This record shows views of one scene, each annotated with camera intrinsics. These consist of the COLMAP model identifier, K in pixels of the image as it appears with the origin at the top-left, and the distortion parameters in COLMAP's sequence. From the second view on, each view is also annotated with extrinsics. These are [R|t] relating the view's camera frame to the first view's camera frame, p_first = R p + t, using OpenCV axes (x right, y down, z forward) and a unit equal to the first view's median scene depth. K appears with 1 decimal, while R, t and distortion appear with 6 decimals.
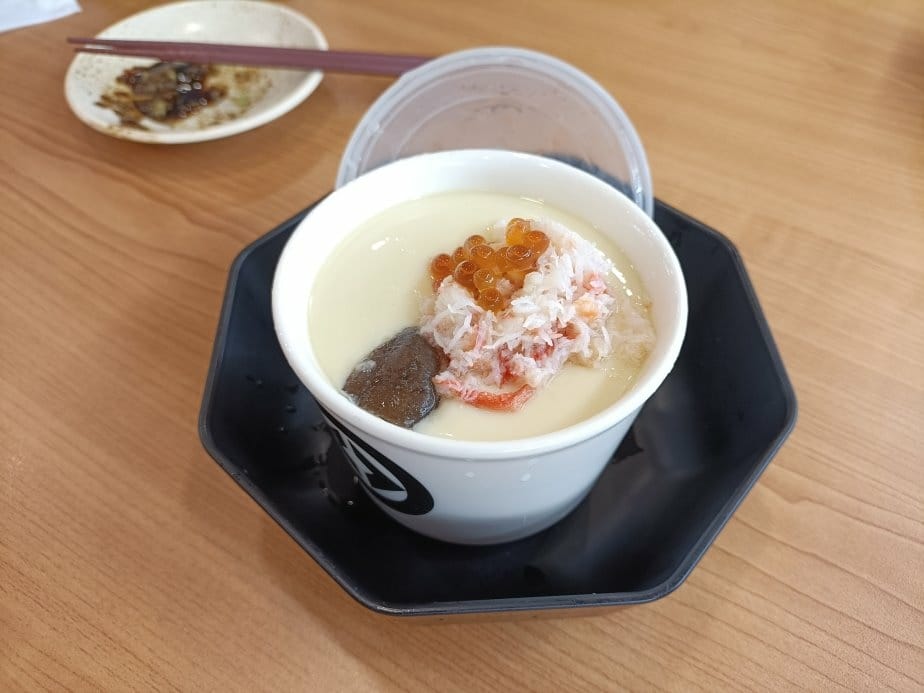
lens RADIAL K [[732.0, 0, 462.0], [0, 732.0, 346.5], [0, 0, 1]] dist [-0.056086, 0.004378]
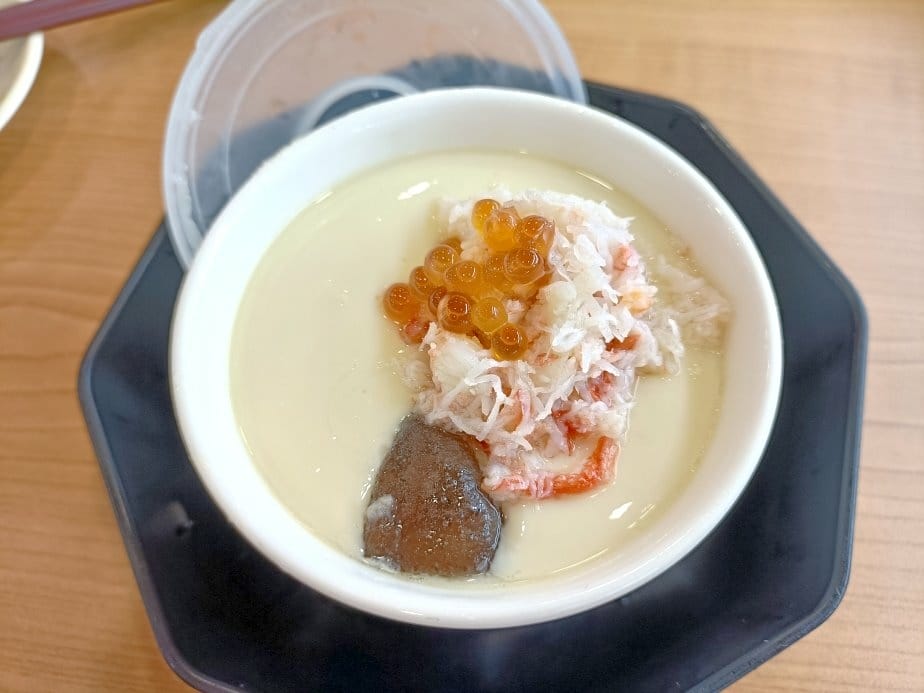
lens RADIAL K [[732.0, 0, 462.0], [0, 732.0, 346.5], [0, 0, 1]] dist [-0.056086, 0.004378]
pose [[0.903369, -0.389214, 0.180100, -0.125411], [0.344055, 0.908429, 0.237451, -0.236330], [-0.256027, -0.152541, 0.954558, 0.360844]]
